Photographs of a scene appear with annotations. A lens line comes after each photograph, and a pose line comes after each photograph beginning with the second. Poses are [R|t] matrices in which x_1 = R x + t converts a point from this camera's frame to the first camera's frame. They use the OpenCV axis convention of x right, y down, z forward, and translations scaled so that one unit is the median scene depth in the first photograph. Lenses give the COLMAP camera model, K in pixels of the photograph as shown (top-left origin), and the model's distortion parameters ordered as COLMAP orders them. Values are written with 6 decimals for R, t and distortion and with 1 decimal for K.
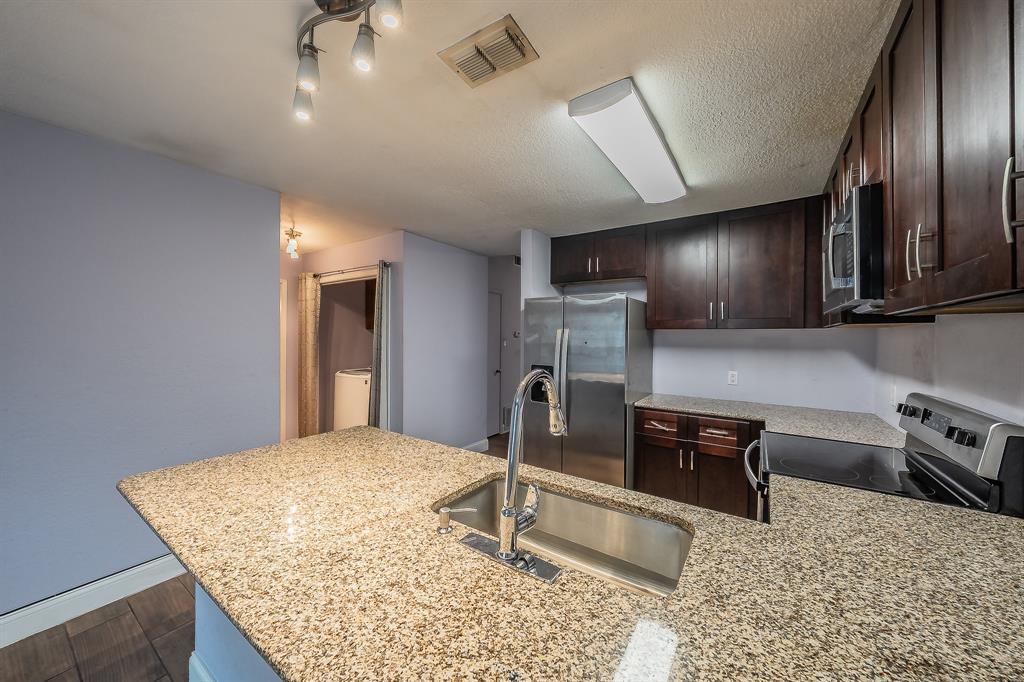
lens RADIAL K [[364.8, 0, 512.0], [0, 364.8, 341.0], [0, 0, 1]] dist [-0.000635, -0.000061]
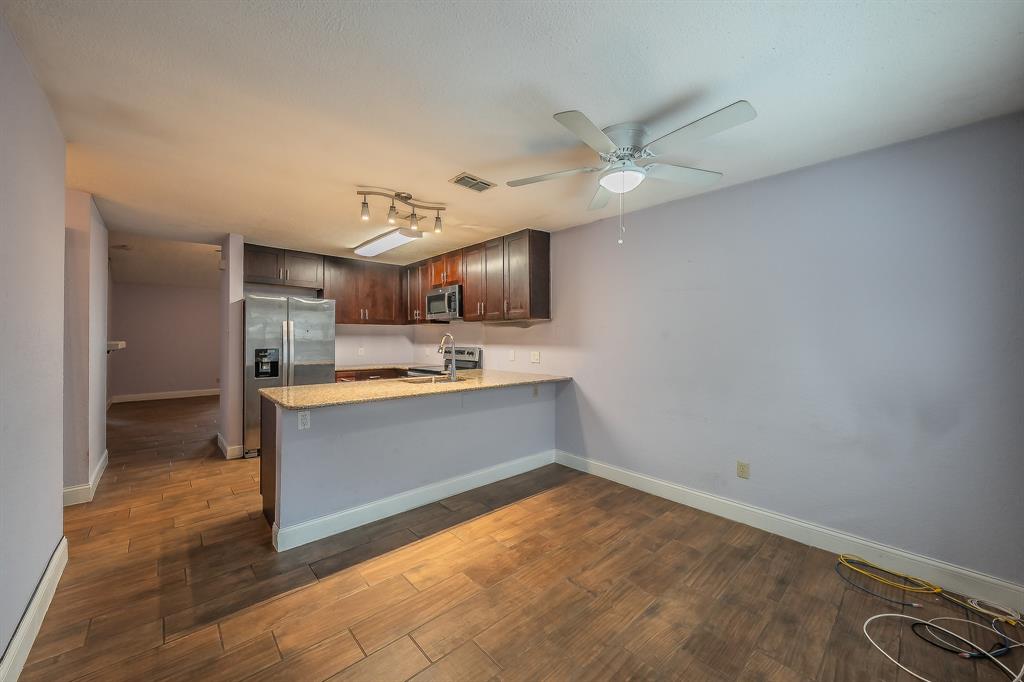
lens RADIAL K [[379.5, 0, 510.9], [0, 379.5, 337.5], [0, 0, 1]] dist [-0.000694, -0.000122]
pose [[0.227264, -0.001846, 0.973831, -2.269720], [0.011769, 0.999930, -0.000851, 0.087557], [-0.973762, 0.011655, 0.227270, -0.291539]]
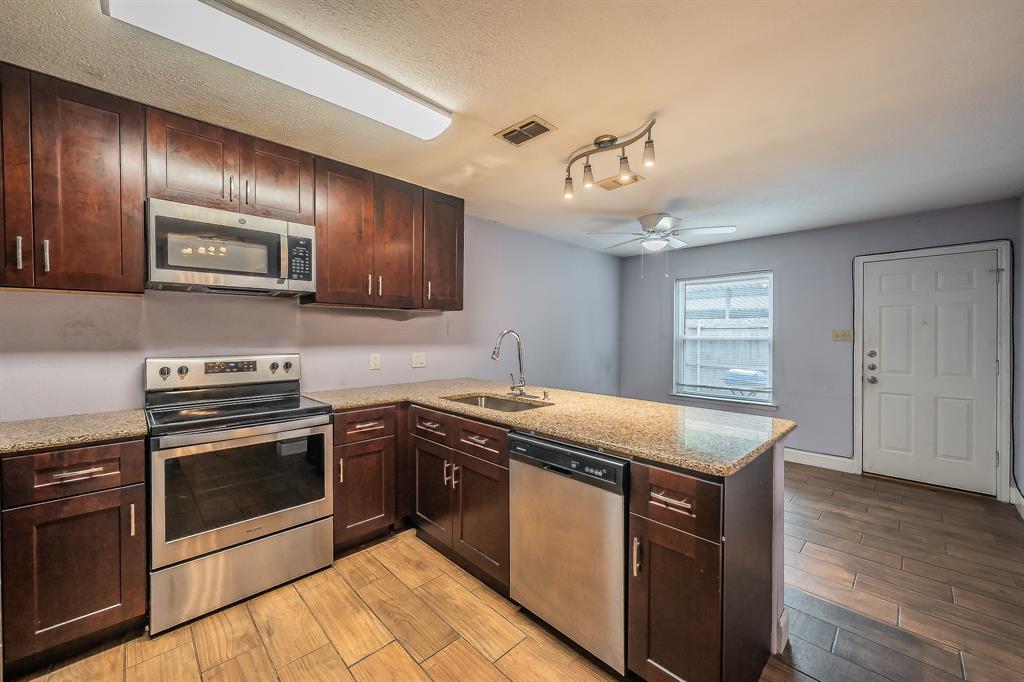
lens RADIAL K [[391.0, 0, 511.5], [0, 391.0, 337.5], [0, 0, 1]] dist [0.000785, 0.000211]
pose [[-0.979078, -0.012836, 0.203082, -0.325427], [-0.008134, 0.999680, 0.023974, 0.046883], [-0.203324, 0.021820, -0.978868, 2.379614]]
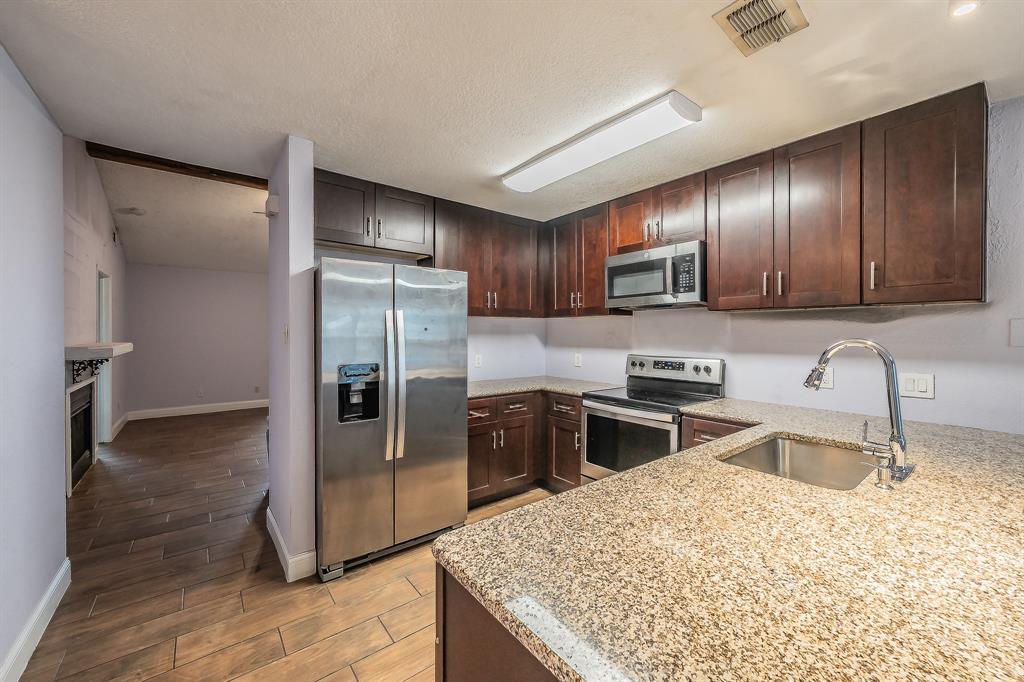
lens RADIAL K [[396.4, 0, 511.9], [0, 396.4, 337.7], [0, 0, 1]] dist [0.001070, 0.000296]
pose [[0.300542, -0.021862, 0.953518, -1.142589], [0.012240, 0.999743, 0.019064, 0.019822], [-0.953690, 0.005941, 0.300732, 1.177570]]
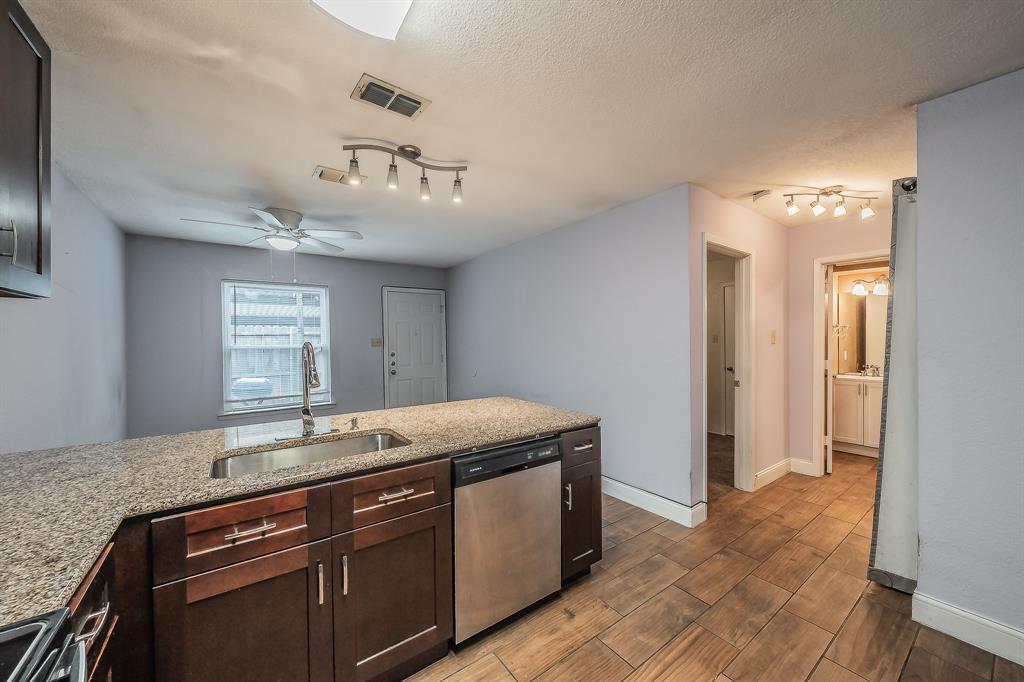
lens RADIAL K [[379.4, 0, 500.6], [0, 379.4, 342.8], [0, 0, 1]] dist [-0.000326, -0.000124]
pose [[-0.358633, 0.005907, -0.933460, 0.926232], [-0.008415, 0.999919, 0.009560, 0.040691], [0.933441, 0.011284, -0.358554, 1.636884]]
